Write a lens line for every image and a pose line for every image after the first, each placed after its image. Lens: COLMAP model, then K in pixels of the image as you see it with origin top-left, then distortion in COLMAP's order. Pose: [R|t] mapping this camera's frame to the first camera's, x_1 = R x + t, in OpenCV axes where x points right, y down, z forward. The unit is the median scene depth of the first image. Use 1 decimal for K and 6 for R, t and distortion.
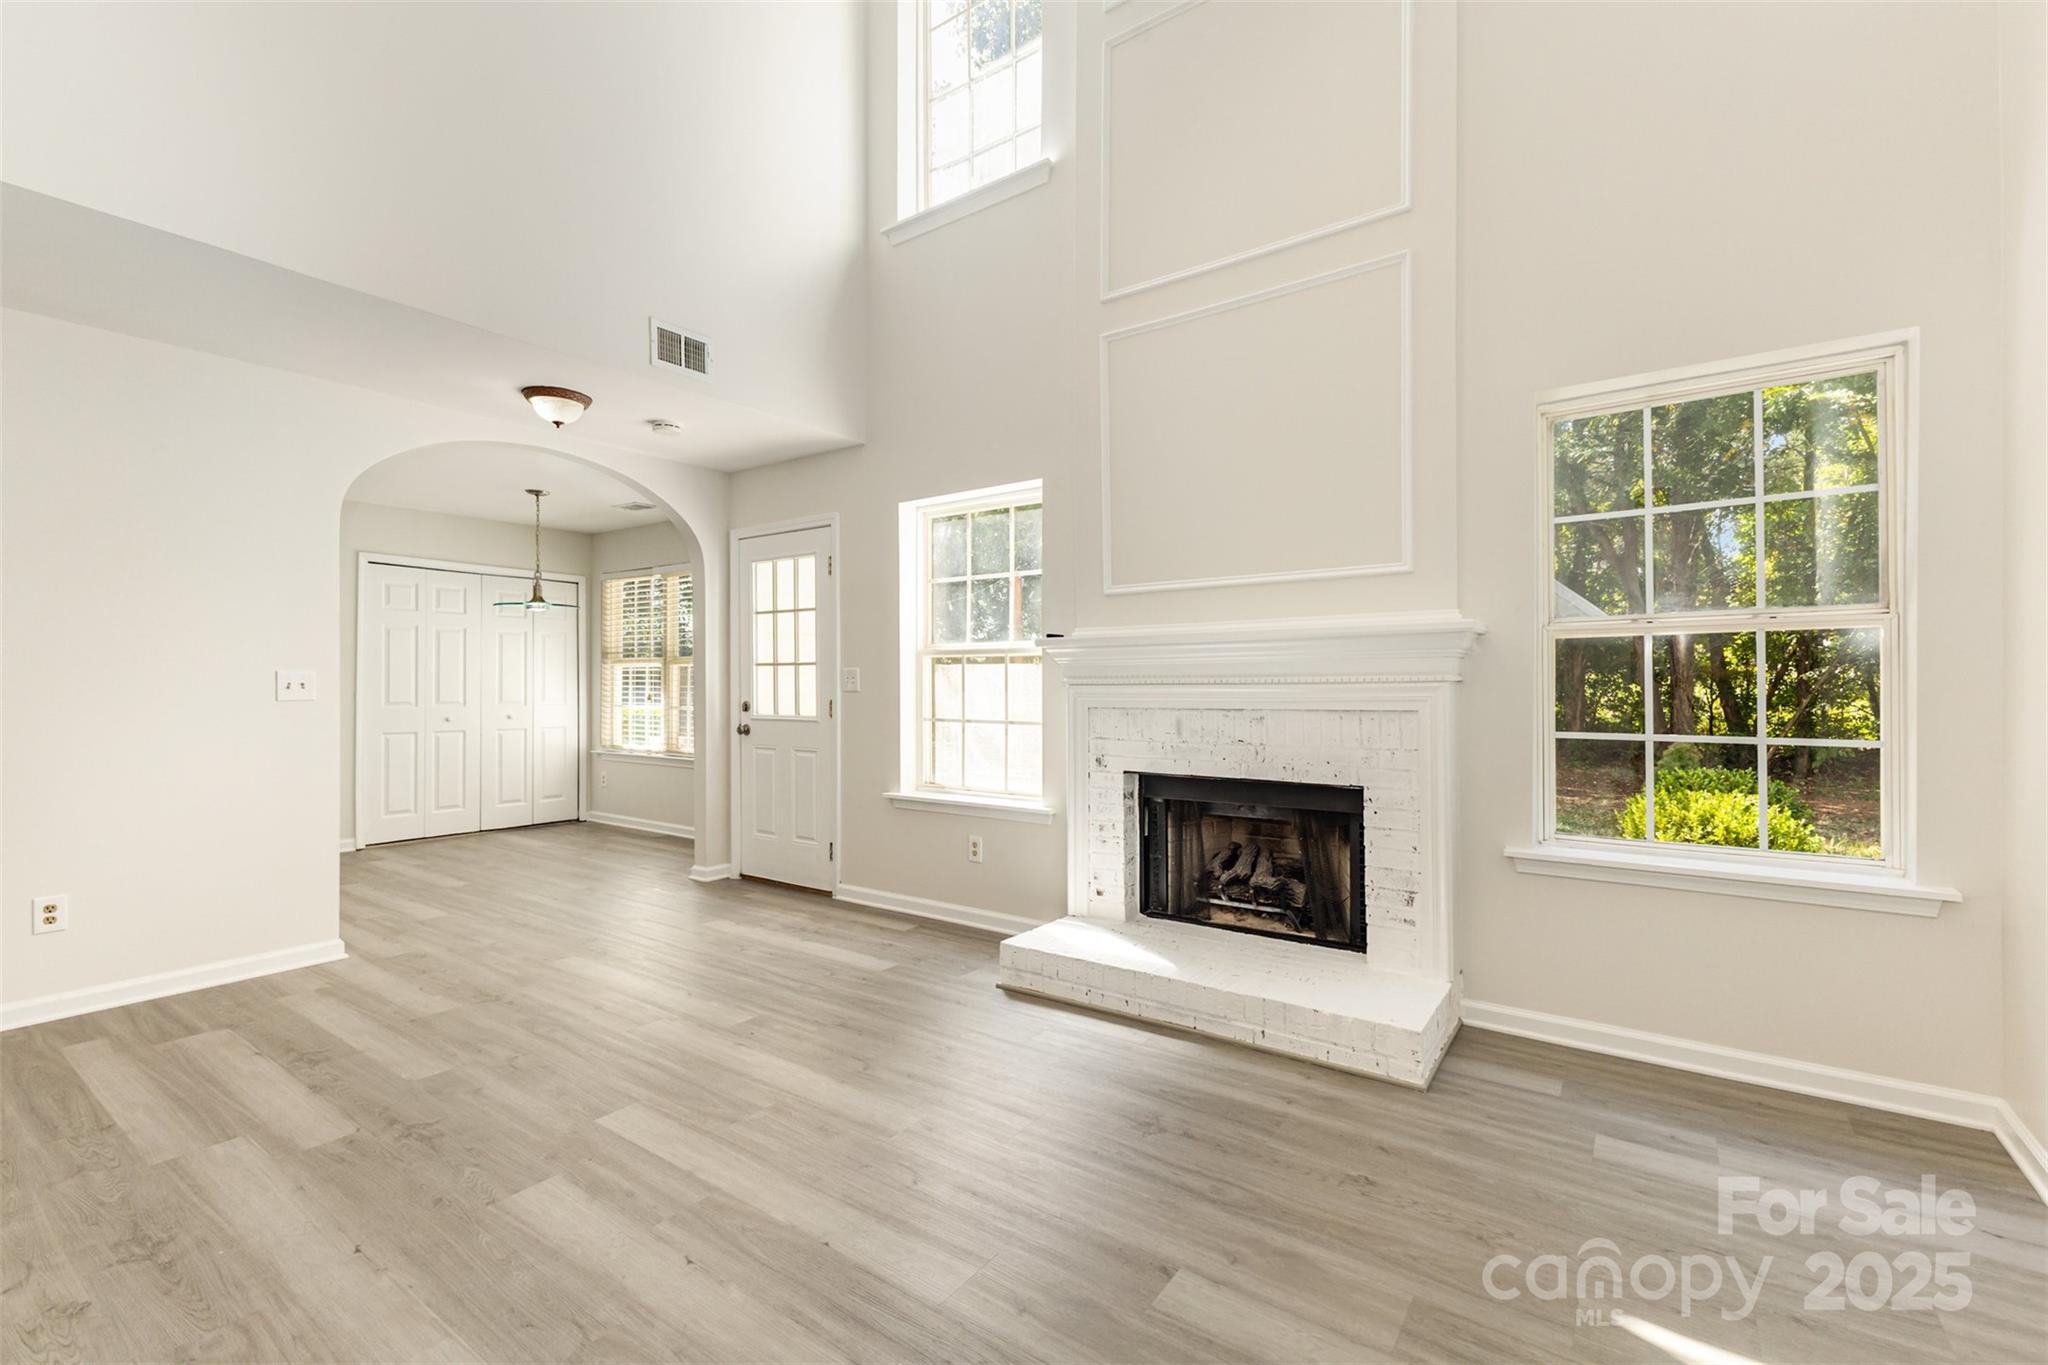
lens RADIAL K [[881.9, 0, 1029.0], [0, 881.9, 677.6], [0, 0, 1]] dist [0.005052, -0.000146]
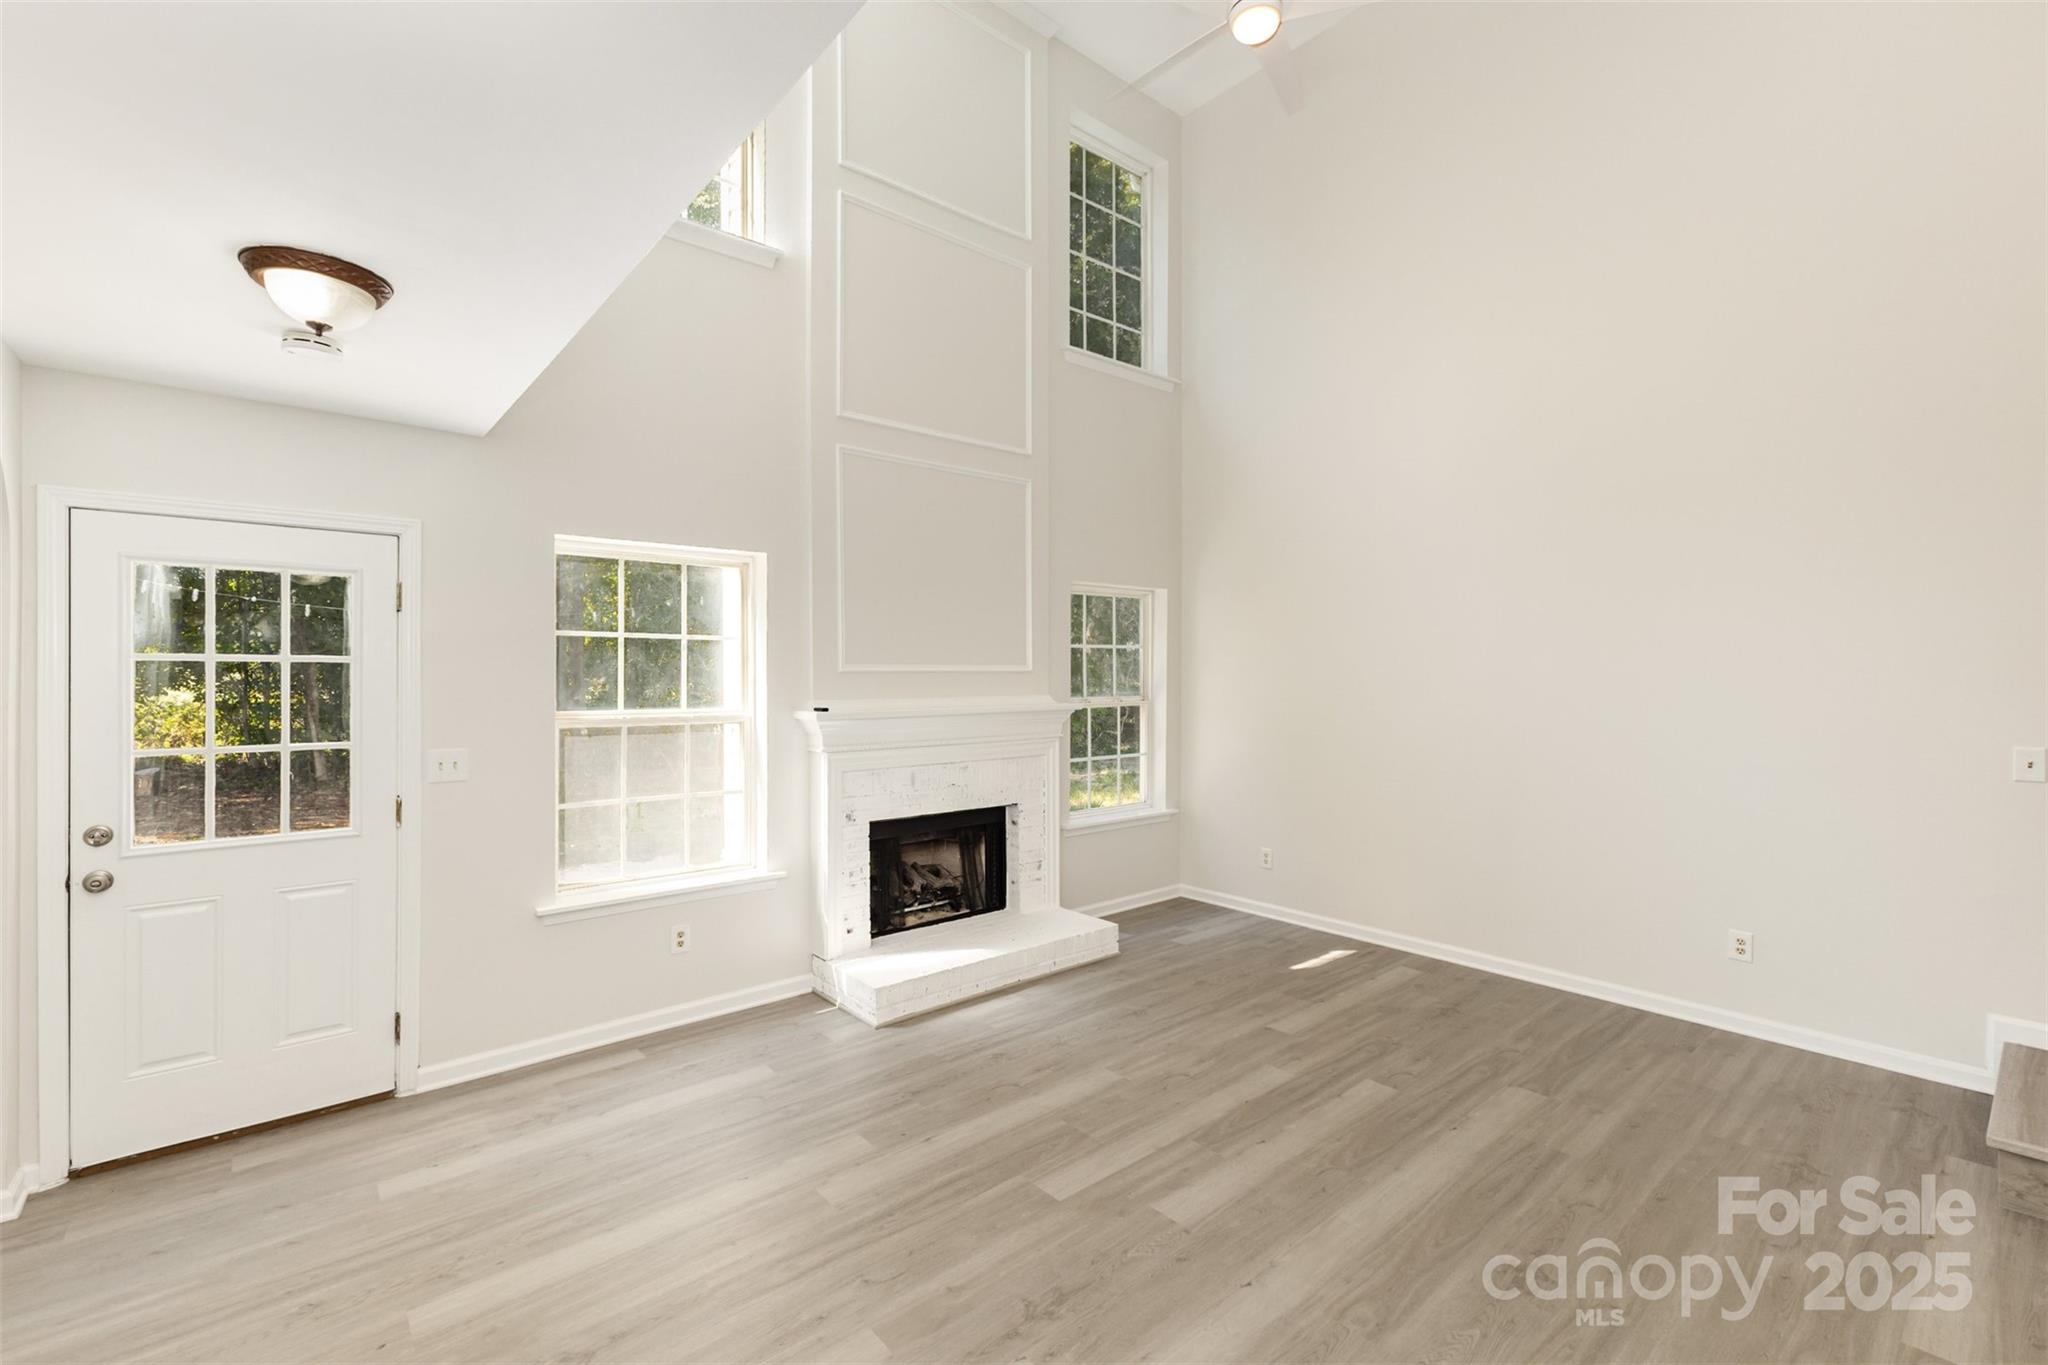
lens RADIAL K [[881.9, 0, 1029.0], [0, 881.9, 677.6], [0, 0, 1]] dist [0.005052, -0.000146]
pose [[0.239863, 0.001910, 0.970805, -1.166847], [-0.003946, 0.999992, -0.000992, -0.104273], [-0.970799, -0.003592, 0.239869, 0.585817]]
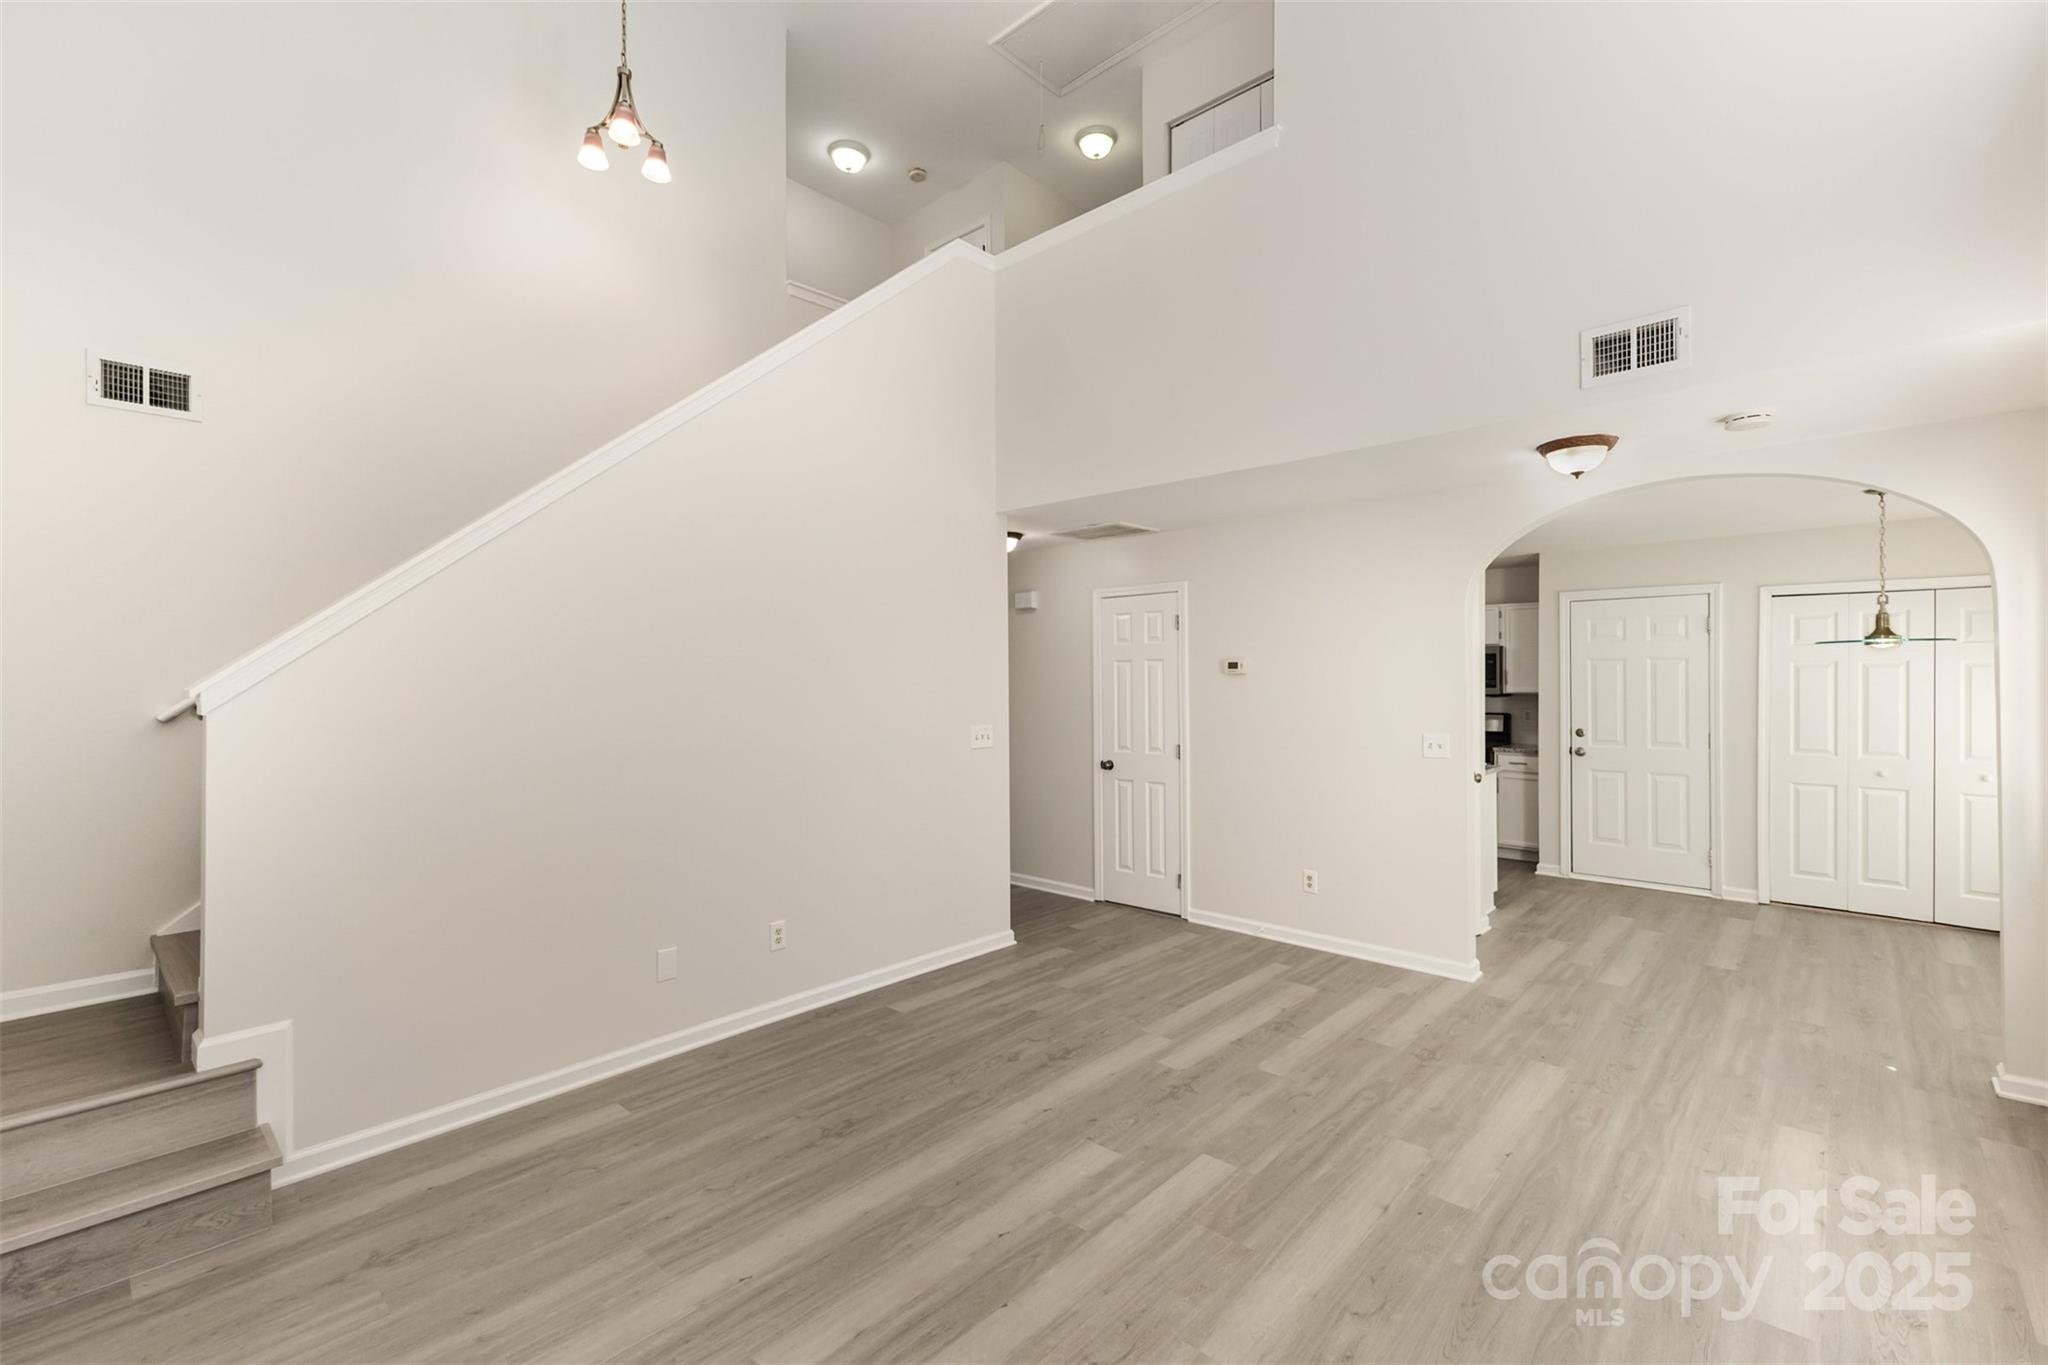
lens RADIAL K [[878.0, 0, 1032.4], [0, 878.0, 685.9], [0, 0, 1]] dist [0.011128, -0.000006]
pose [[-0.121143, 0.010537, -0.992579, 0.529833], [0.009628, 0.999909, 0.009440, -0.106441], [0.992588, -0.008413, -0.121233, 0.691486]]
